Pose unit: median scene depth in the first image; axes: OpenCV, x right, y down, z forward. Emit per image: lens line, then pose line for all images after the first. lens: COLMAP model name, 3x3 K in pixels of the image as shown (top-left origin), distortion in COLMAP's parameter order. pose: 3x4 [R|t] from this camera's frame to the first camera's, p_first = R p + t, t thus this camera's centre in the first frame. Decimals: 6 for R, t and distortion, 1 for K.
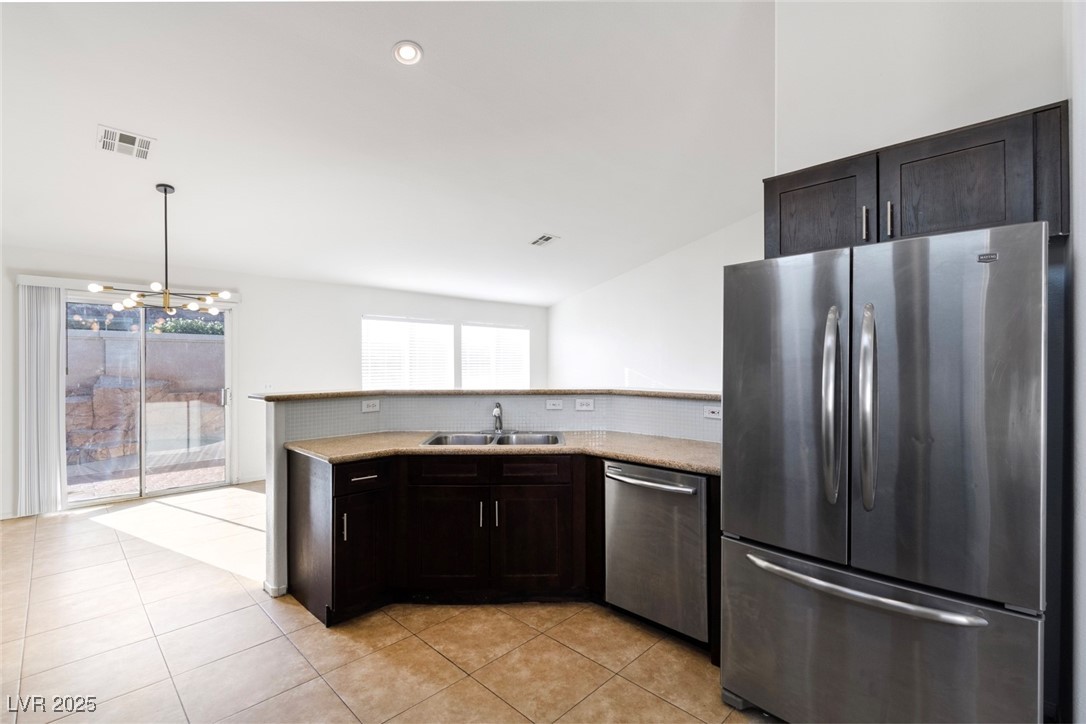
lens RADIAL K [[483.6, 0, 531.3], [0, 483.6, 357.7], [0, 0, 1]] dist [-0.001013, -0.001190]
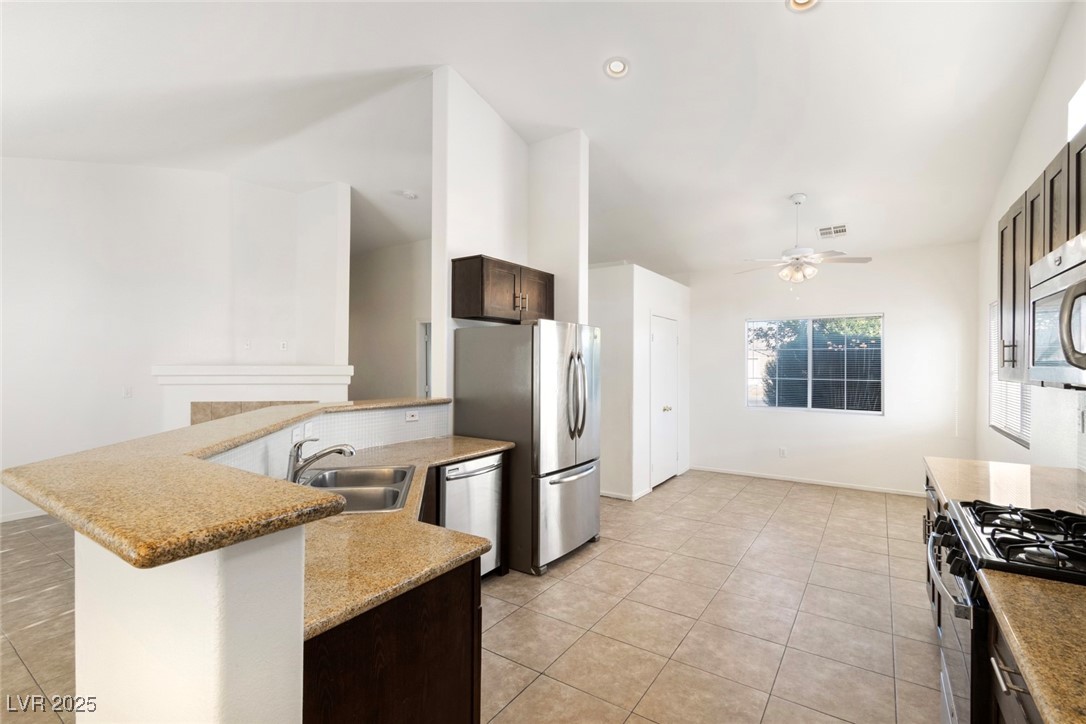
lens RADIAL K [[483.6, 0, 551.9], [0, 483.6, 363.1], [0, 0, 1]] dist [-0.001013, -0.001190]
pose [[-0.192141, 0.002609, 0.981364, -0.893756], [-0.018652, 0.999806, -0.006310, -0.020919], [-0.981190, -0.019517, -0.192055, 0.895672]]
